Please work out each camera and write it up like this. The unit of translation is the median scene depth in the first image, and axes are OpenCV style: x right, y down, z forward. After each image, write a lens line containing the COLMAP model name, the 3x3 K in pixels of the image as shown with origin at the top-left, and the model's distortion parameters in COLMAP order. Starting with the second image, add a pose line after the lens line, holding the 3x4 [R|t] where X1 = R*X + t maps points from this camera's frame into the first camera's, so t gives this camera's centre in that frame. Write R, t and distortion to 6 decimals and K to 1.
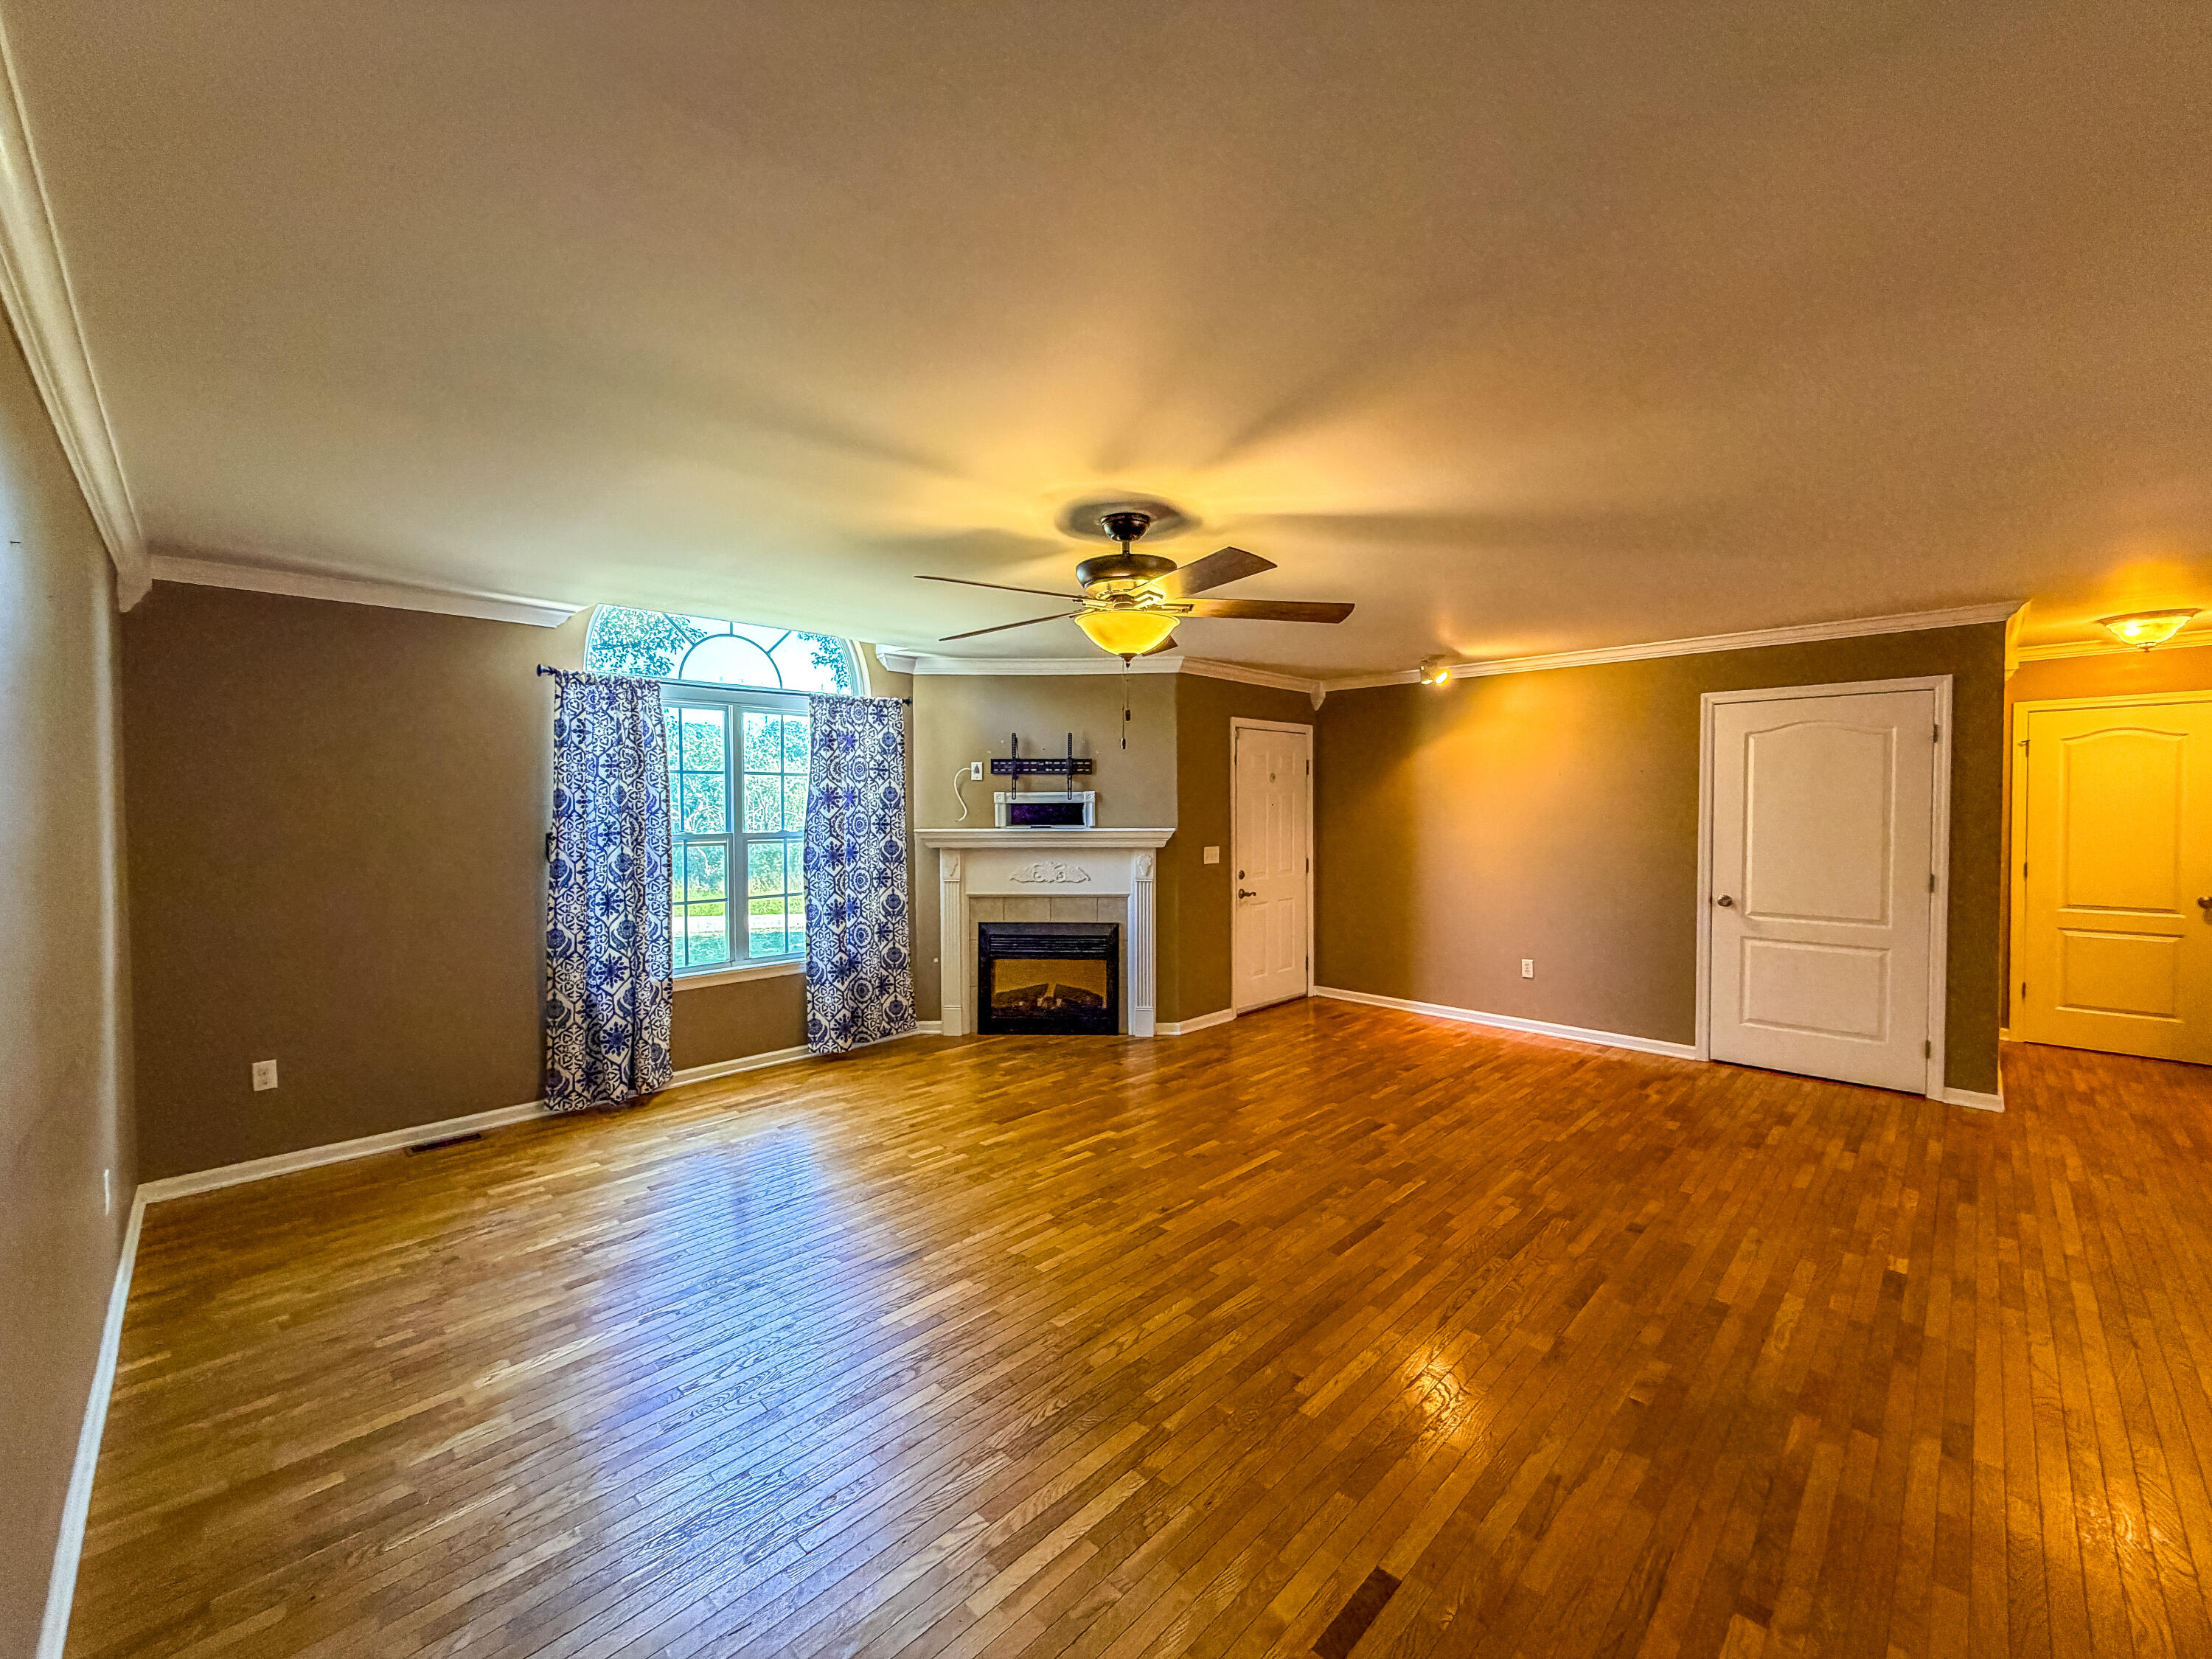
lens RADIAL K [[891.2, 0, 1106.0], [0, 891.2, 829.5], [0, 0, 1]] dist [0.000263, -0.000098]
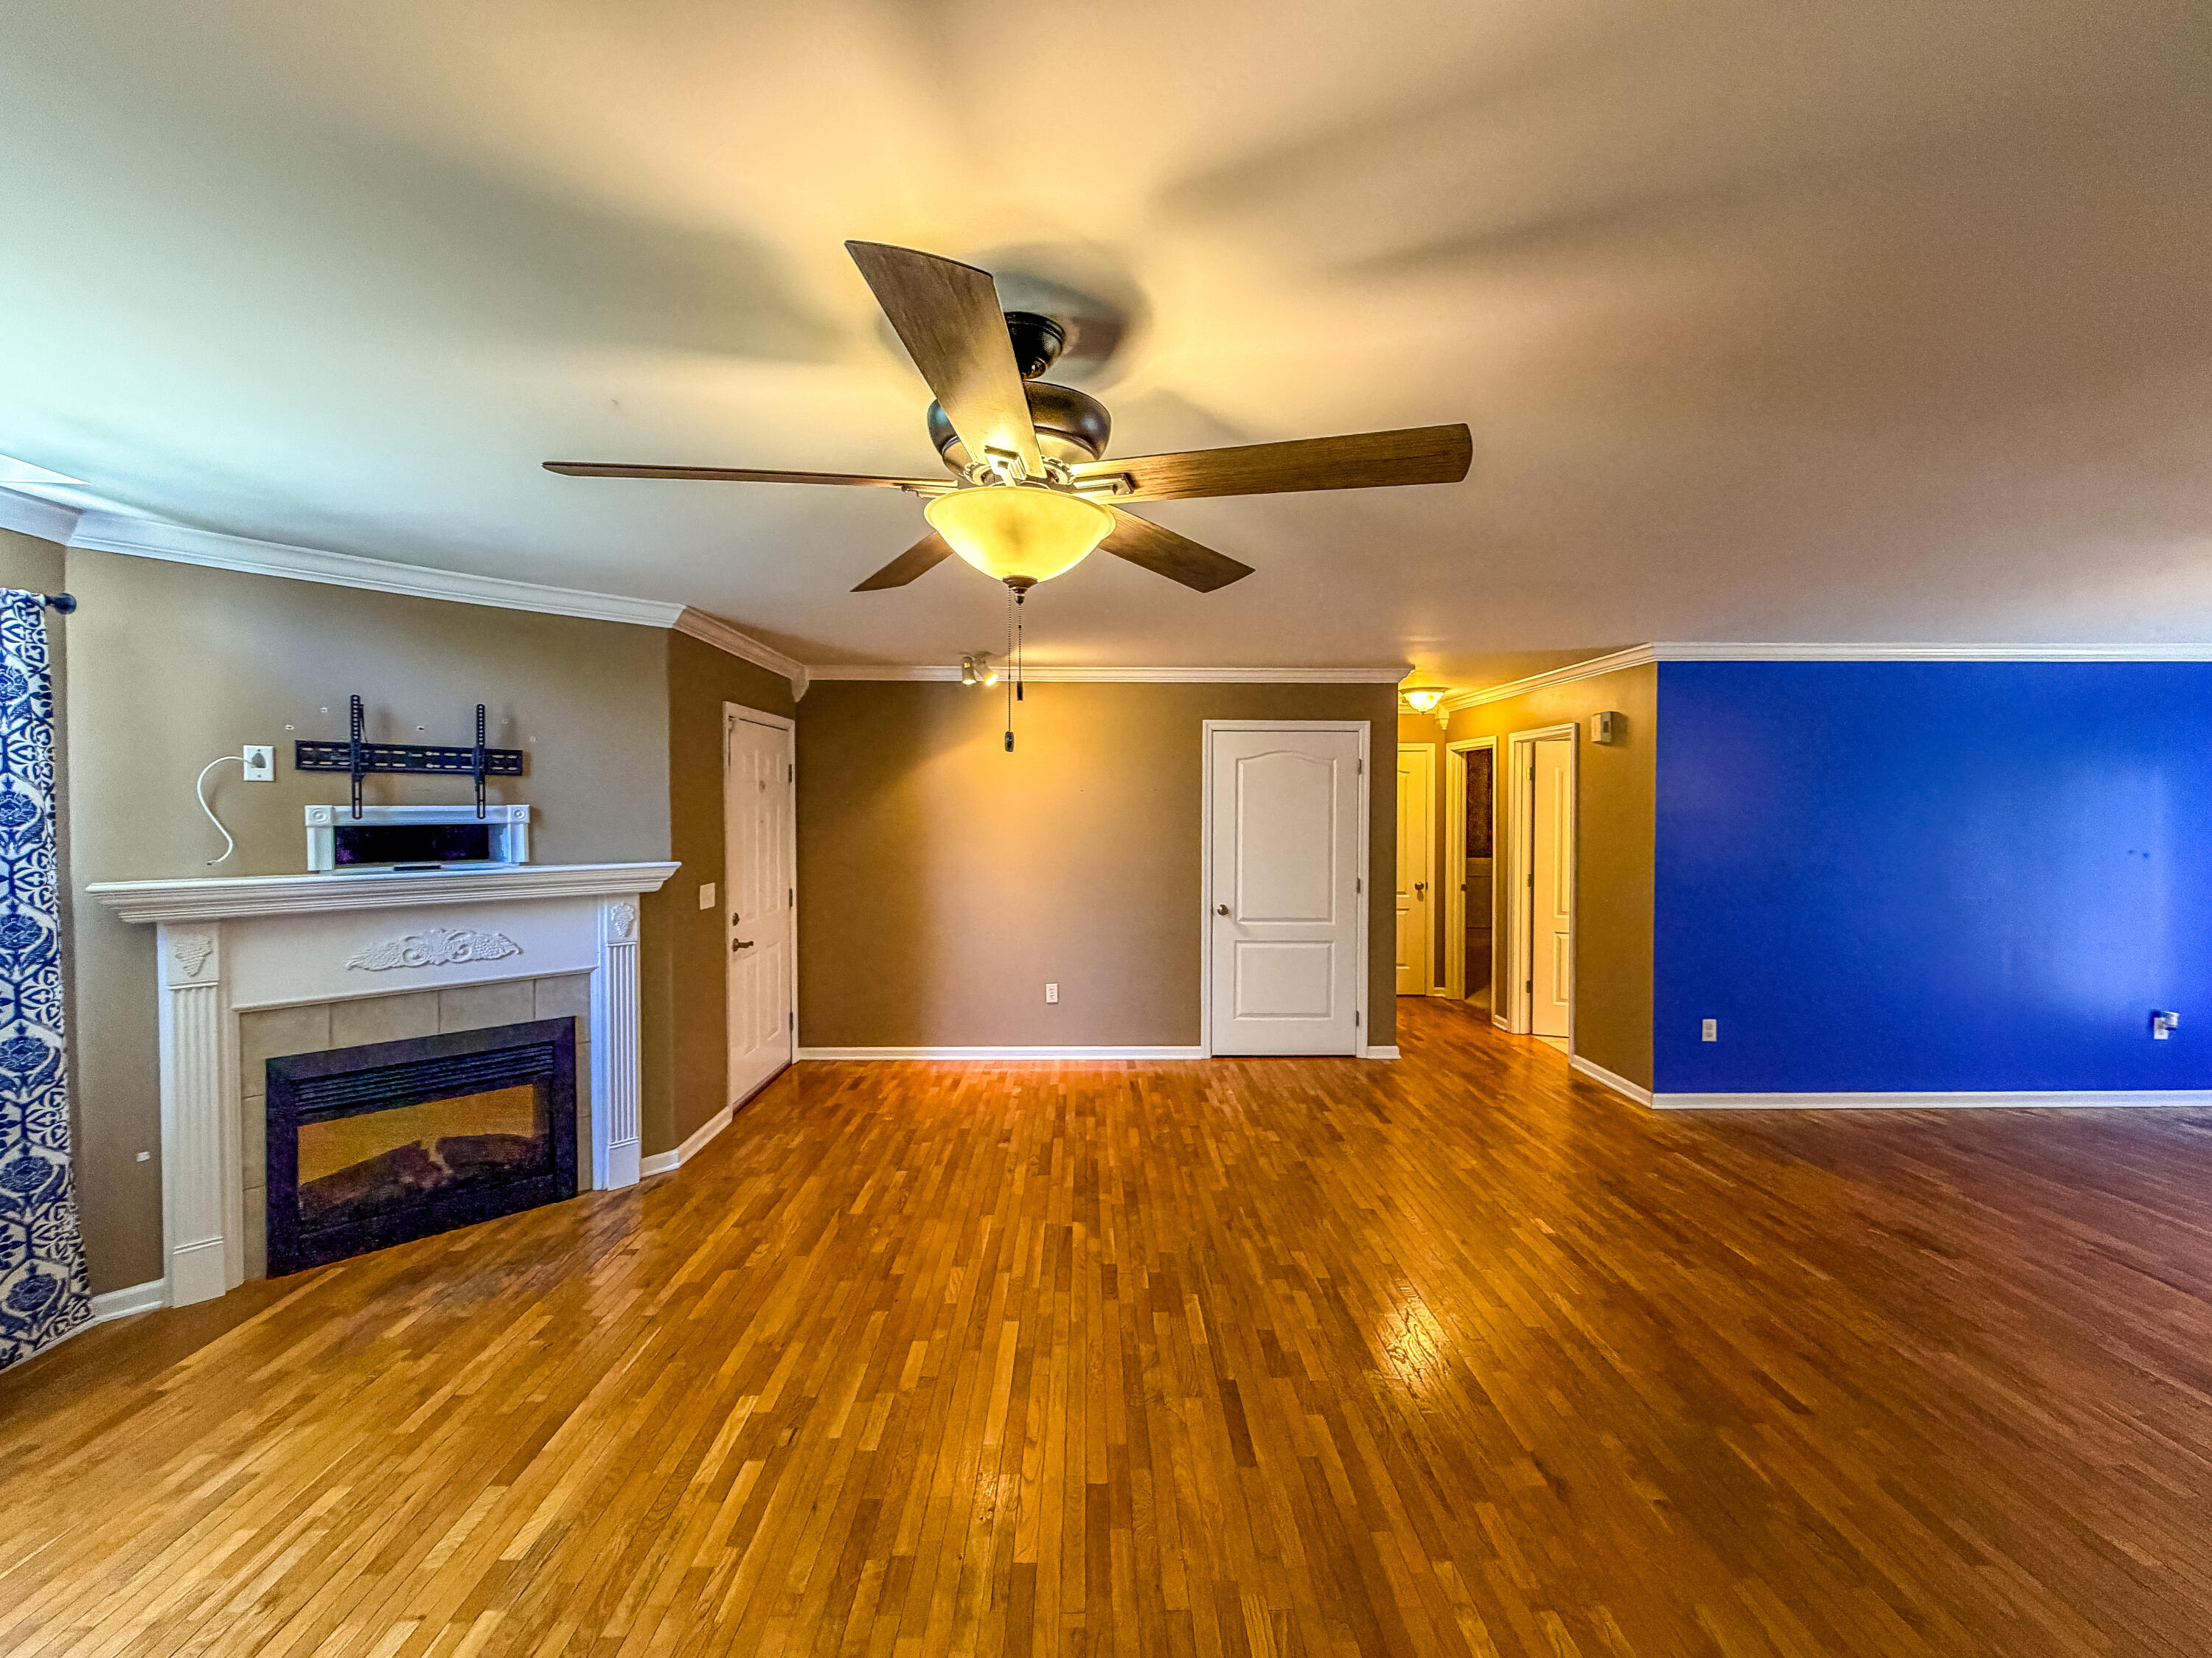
lens RADIAL K [[891.1, 0, 1106.0], [0, 891.1, 829.0], [0, 0, 1]] dist [0.000263, -0.000098]
pose [[0.695820, -0.012450, 0.718108, -0.180340], [0.014151, 0.999893, 0.003624, -0.023932], [-0.718076, 0.007640, 0.695922, 0.310272]]
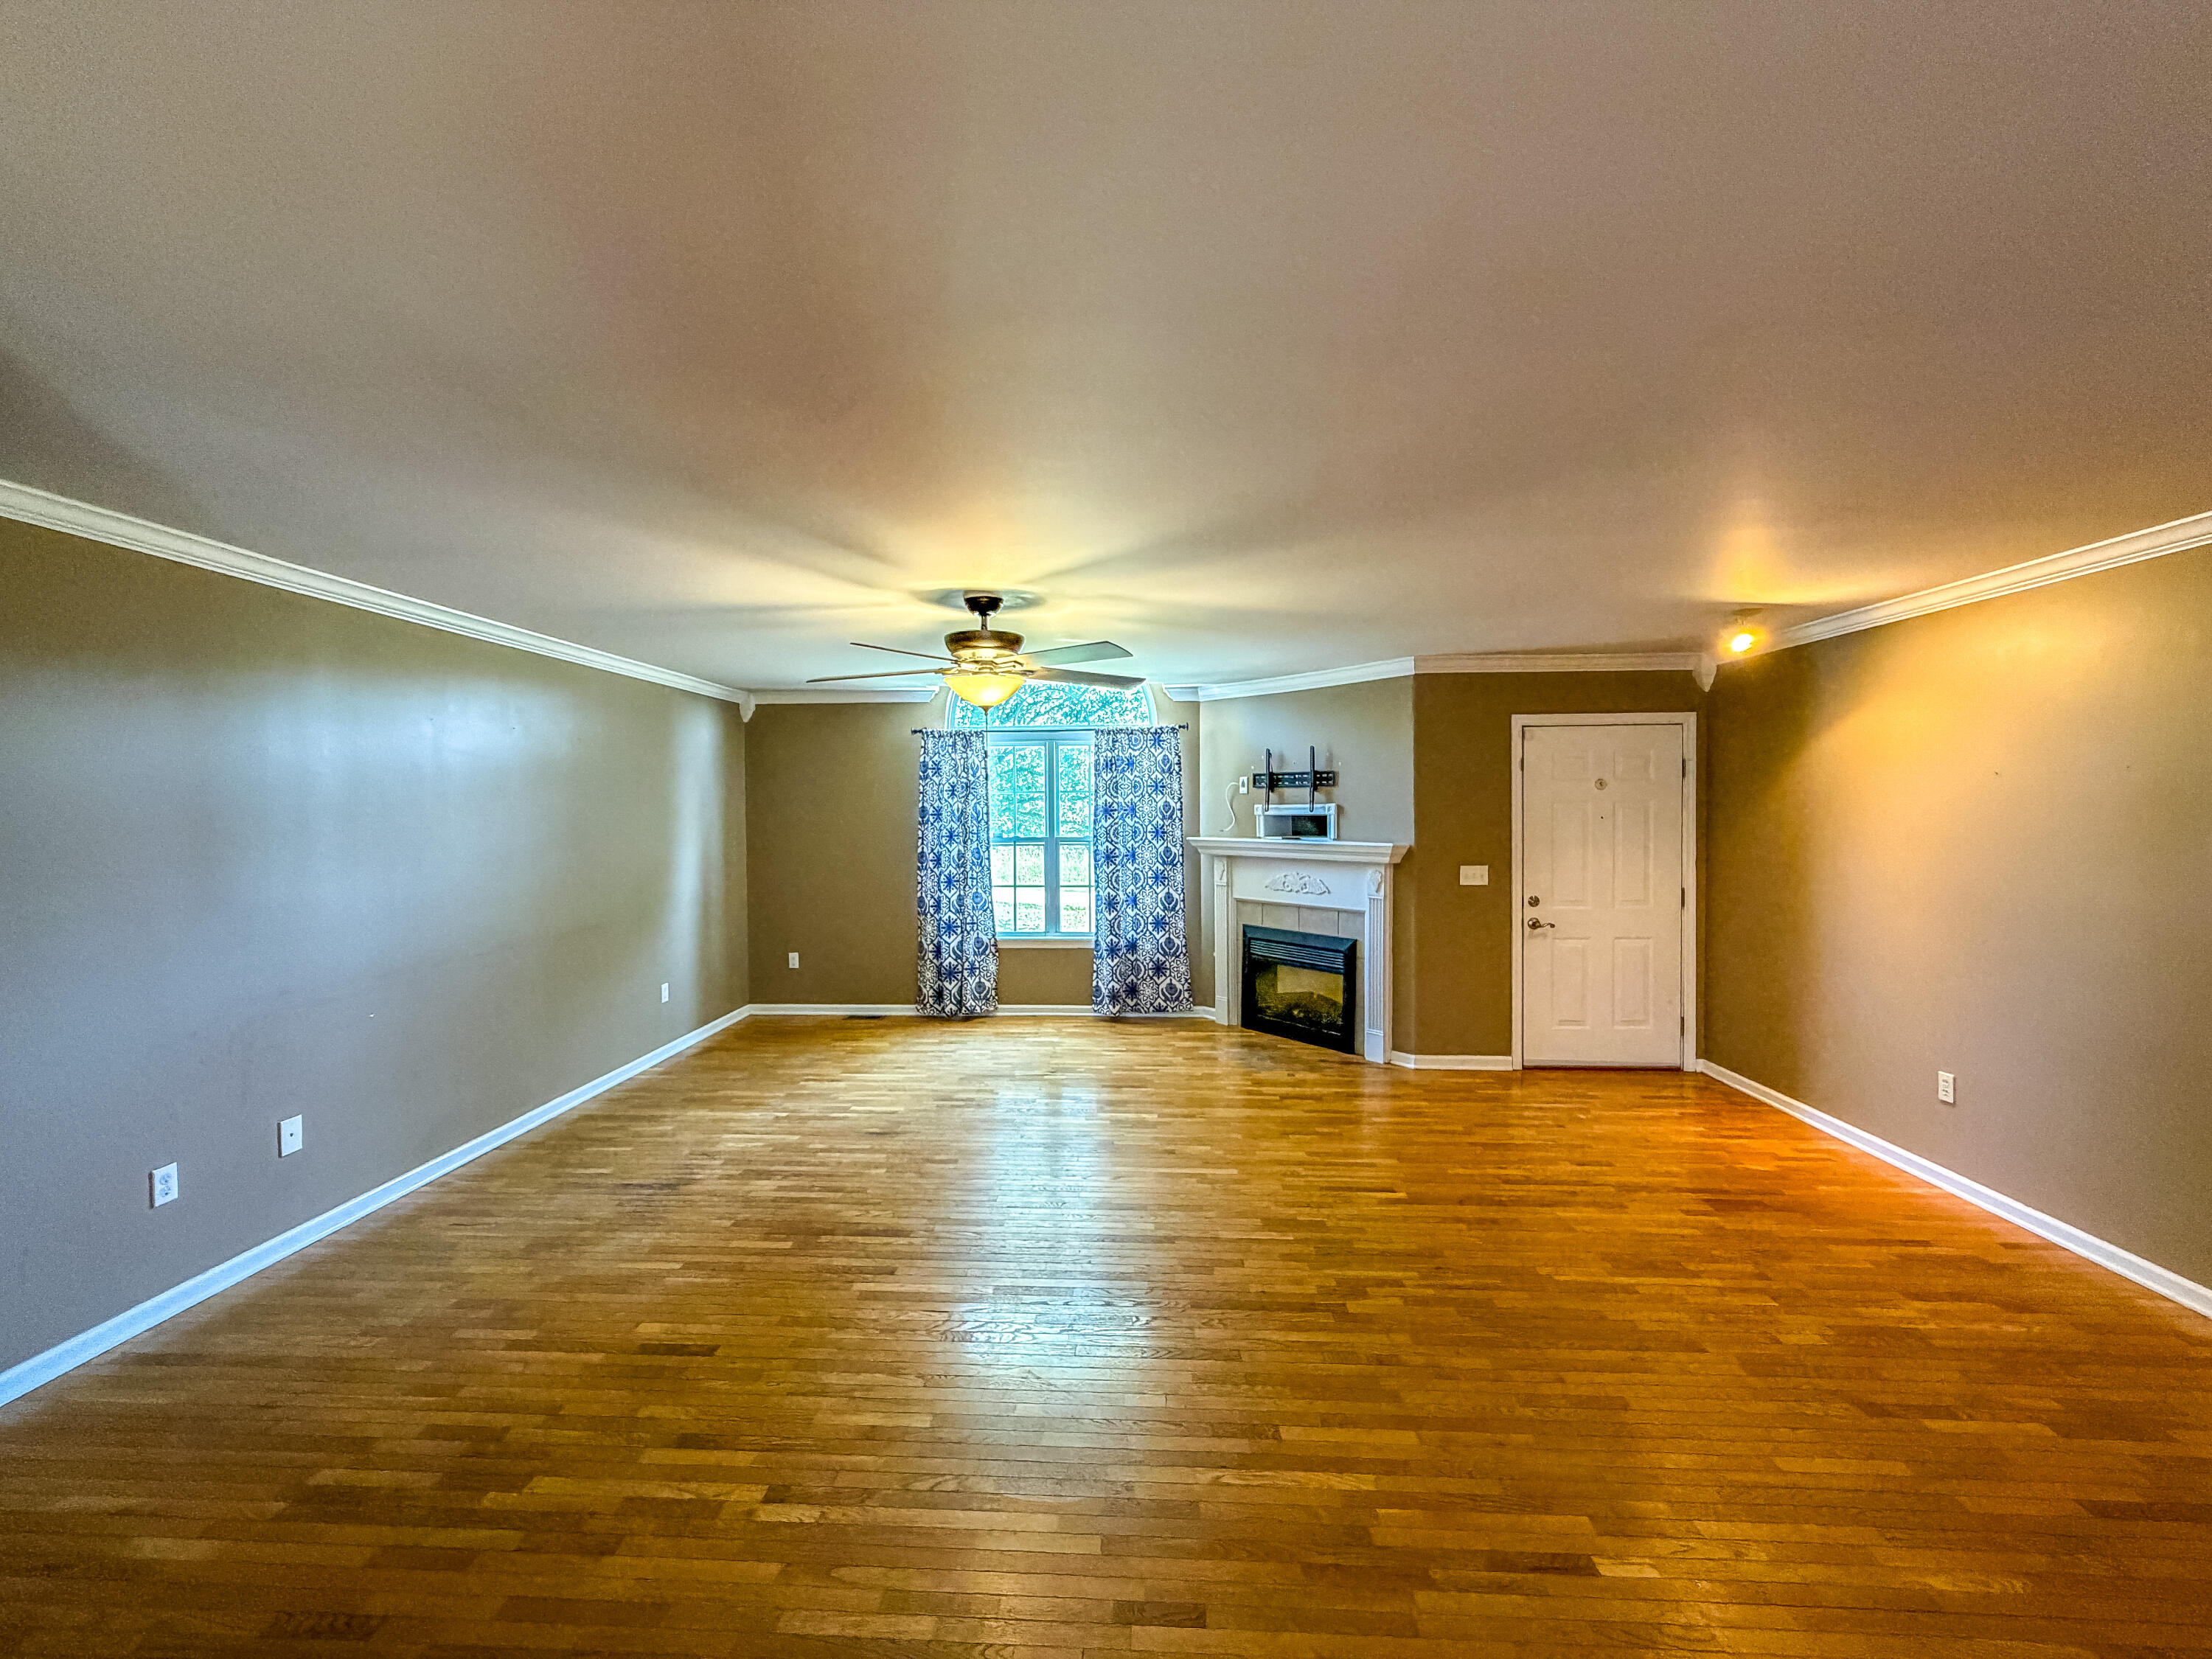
lens RADIAL K [[895.3, 0, 1097.0], [0, 895.3, 824.7], [0, 0, 1]] dist [0.000021, -0.000016]
pose [[0.659584, 0.015757, -0.751466, 0.581318], [-0.017475, 0.999831, 0.005627, -0.021178], [0.751428, 0.009421, 0.659748, 0.149614]]
